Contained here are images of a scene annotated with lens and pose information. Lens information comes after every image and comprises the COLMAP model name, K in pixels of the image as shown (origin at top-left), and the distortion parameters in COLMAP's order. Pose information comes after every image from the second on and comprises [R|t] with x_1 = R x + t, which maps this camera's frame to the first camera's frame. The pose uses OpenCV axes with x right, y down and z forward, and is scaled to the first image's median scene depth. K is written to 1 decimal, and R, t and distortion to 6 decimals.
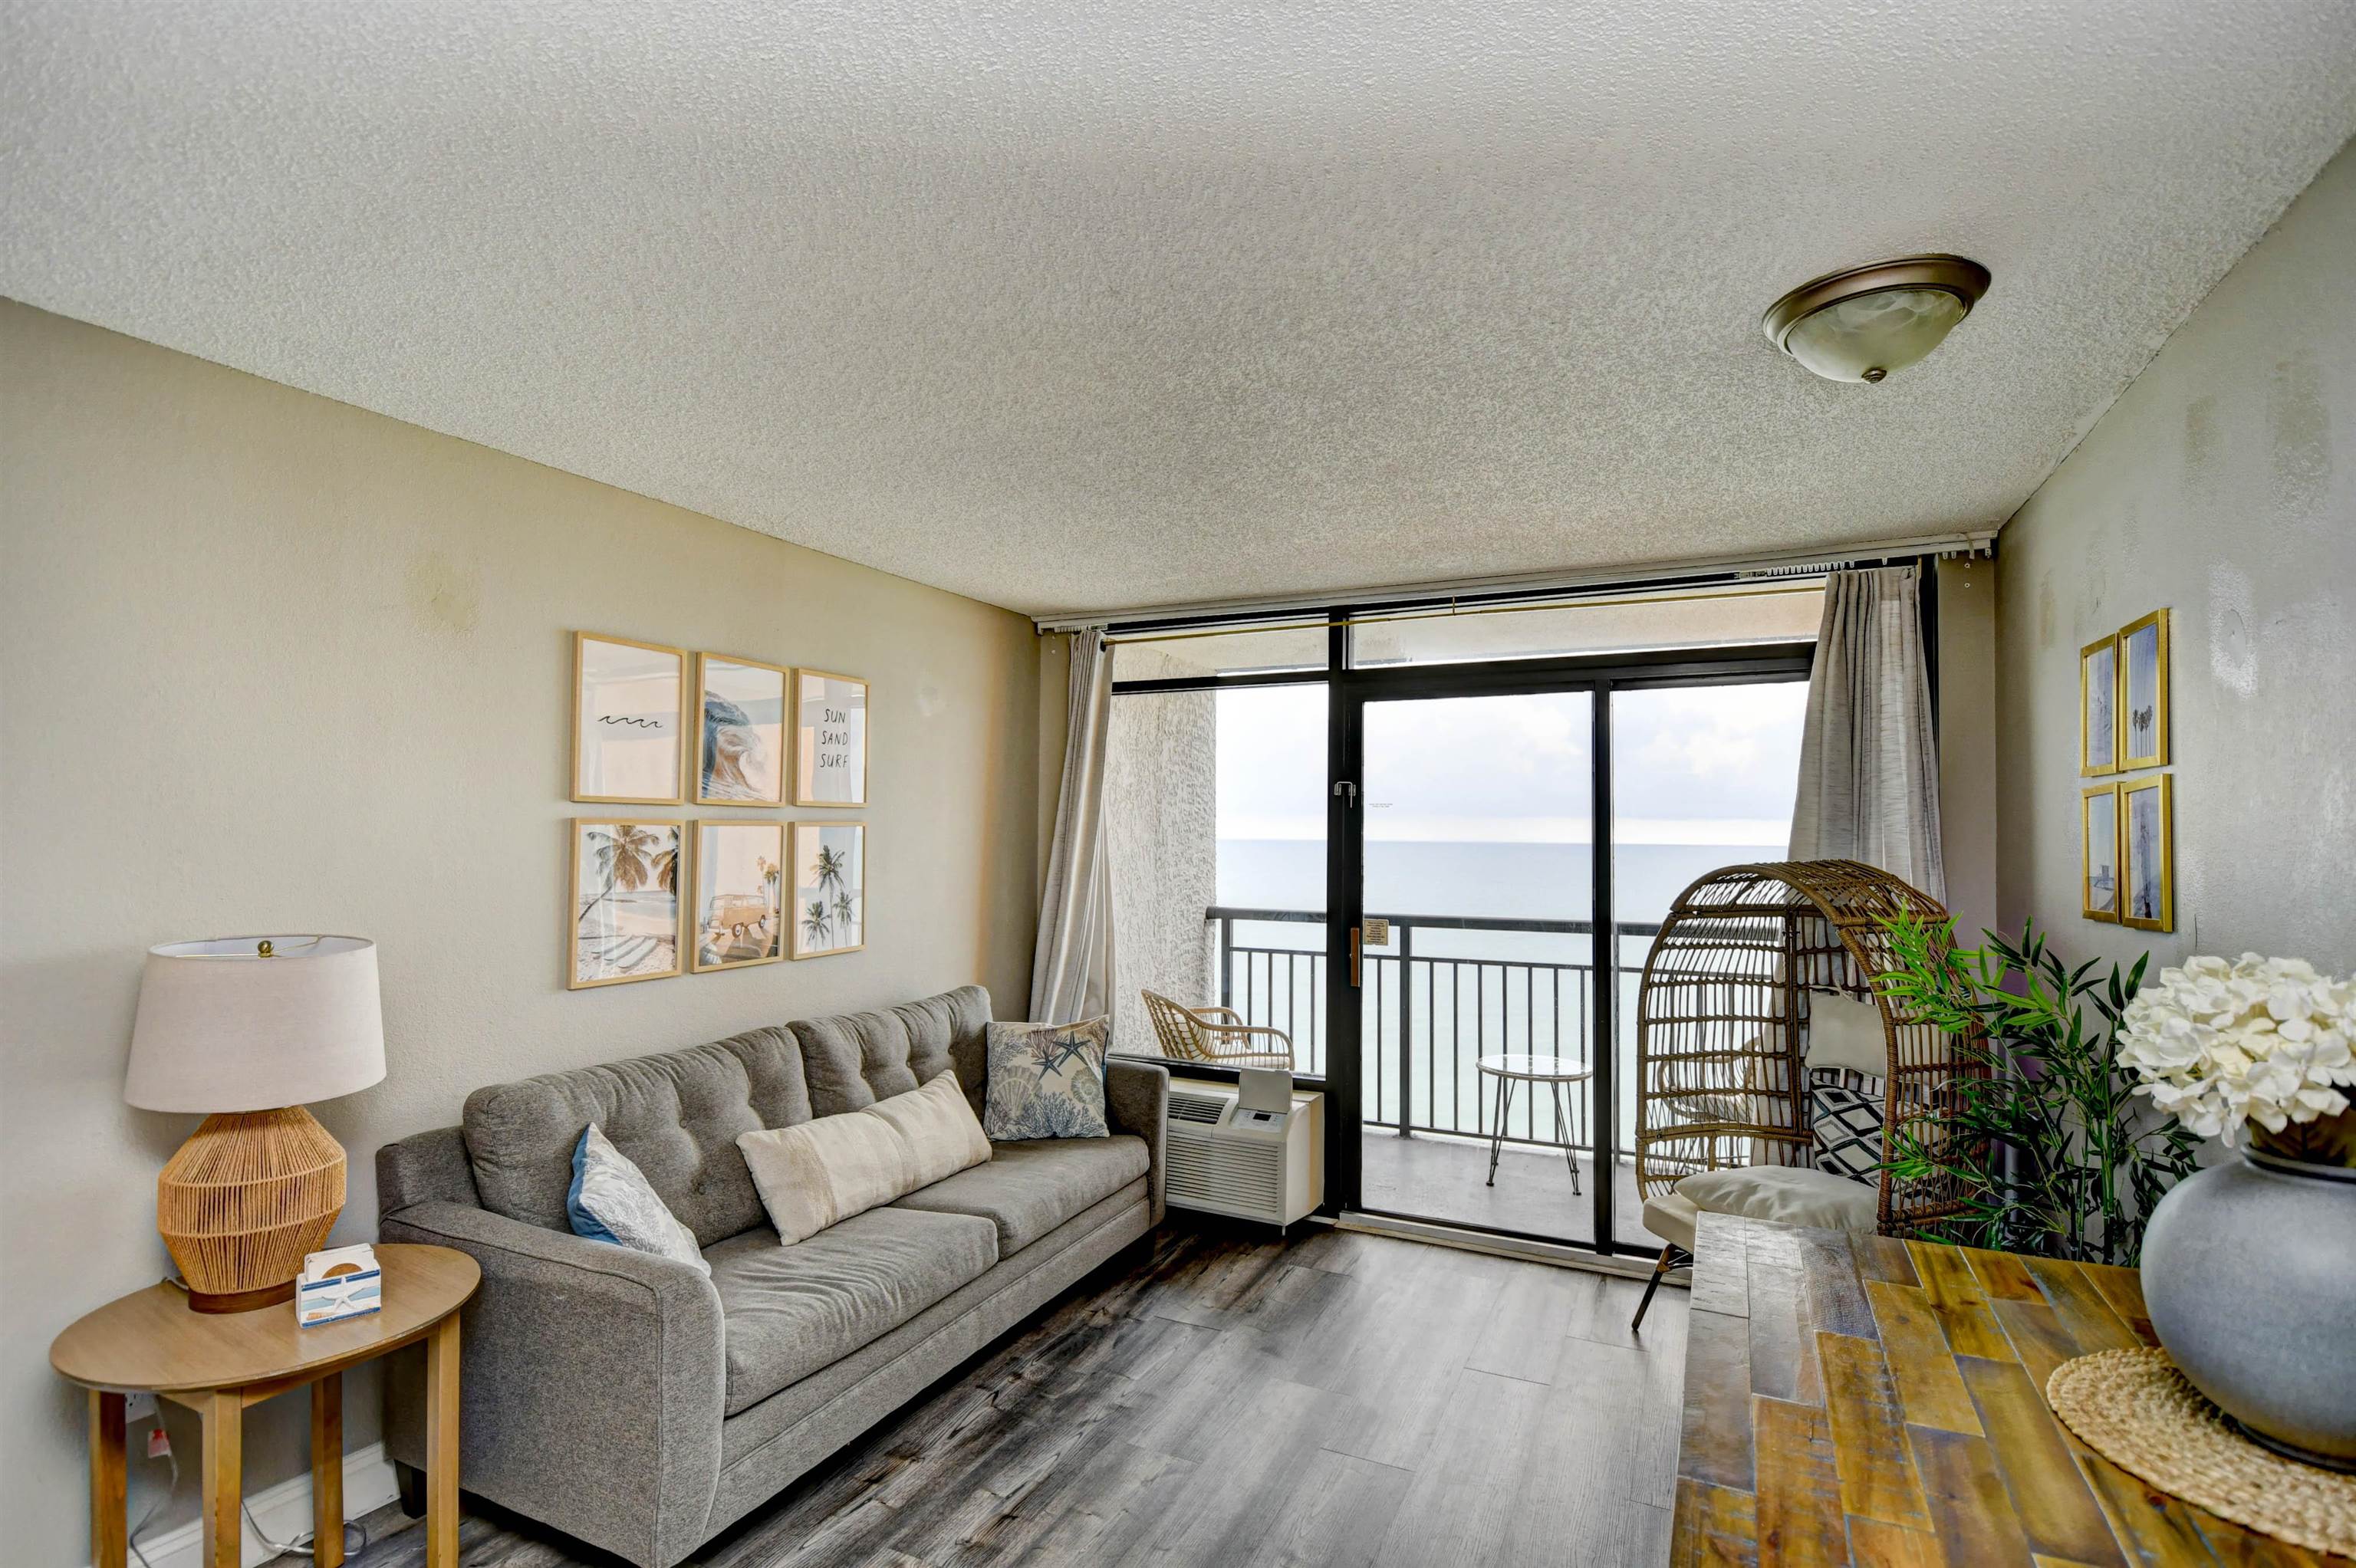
lens RADIAL K [[1123.2, 0, 1183.9], [0, 1123.2, 793.2], [0, 0, 1]] dist [0.012275, -0.015258]
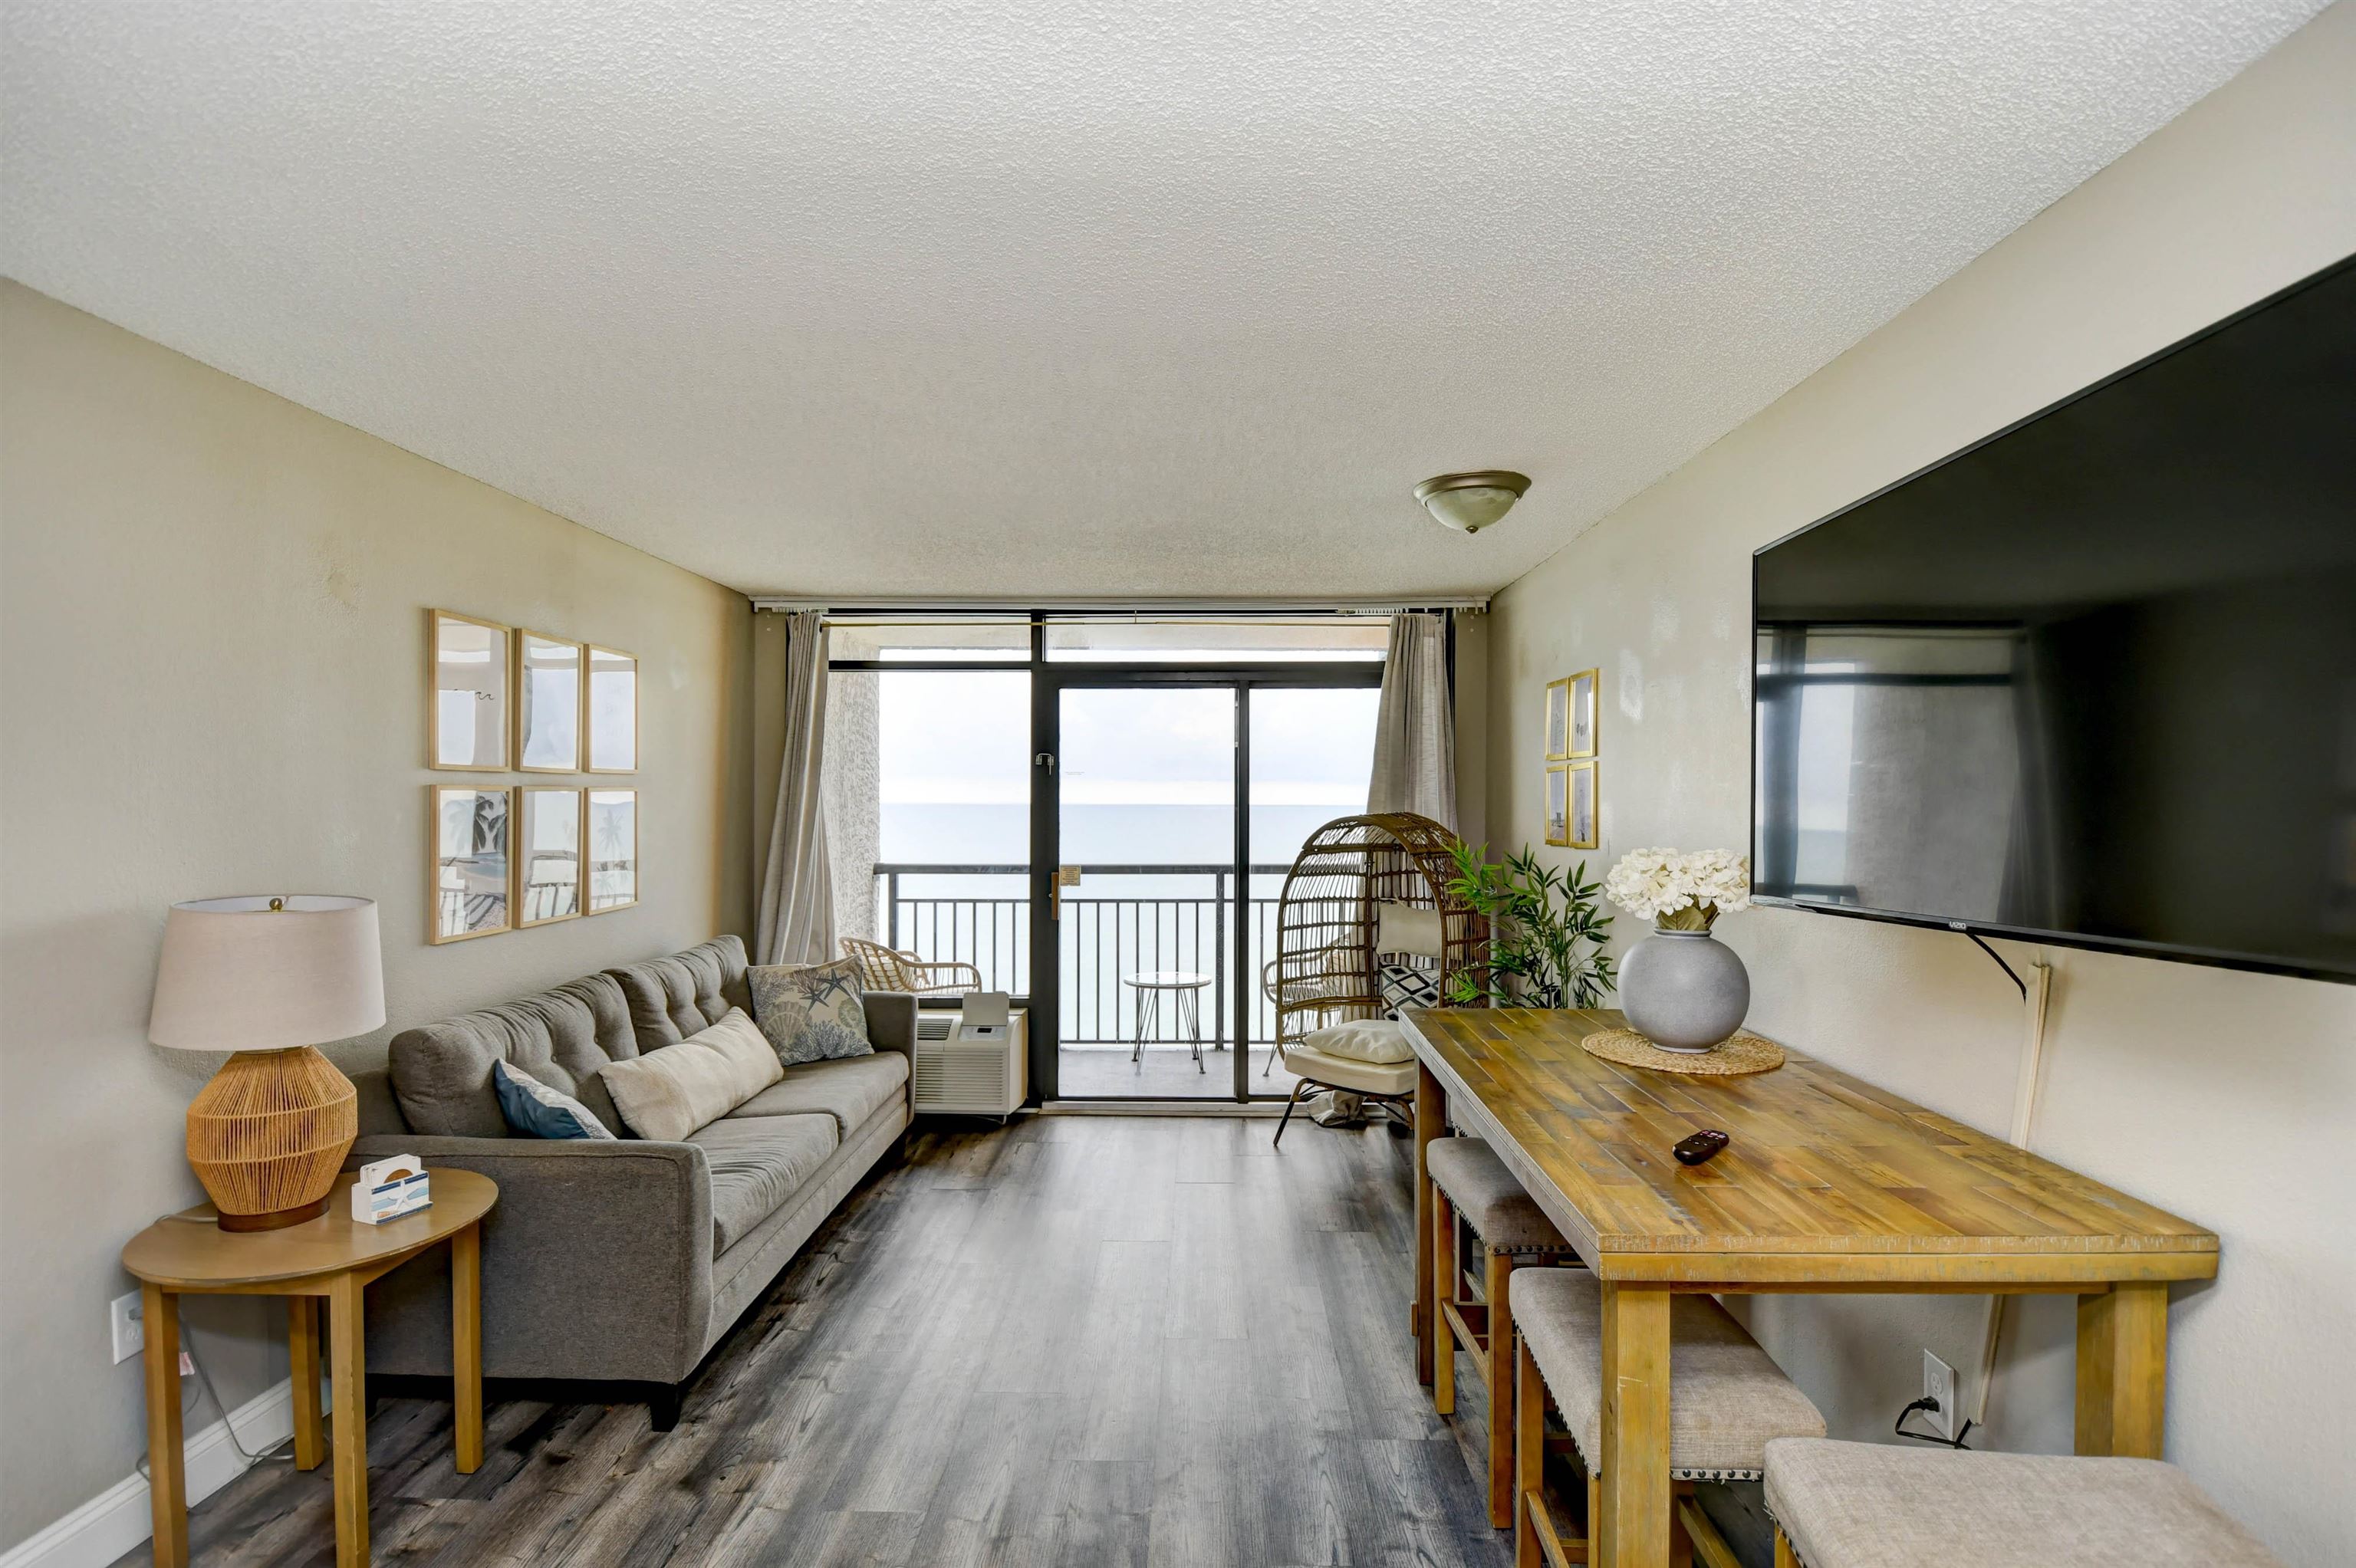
lens RADIAL K [[1123.2, 0, 1195.2], [0, 1123.2, 794.5], [0, 0, 1]] dist [0.012275, -0.015258]
pose [[0.907001, -0.003912, 0.421110, -0.276697], [-0.010594, 0.999429, 0.032101, -0.008724], [-0.420995, -0.033576, 0.906441, -0.219370]]
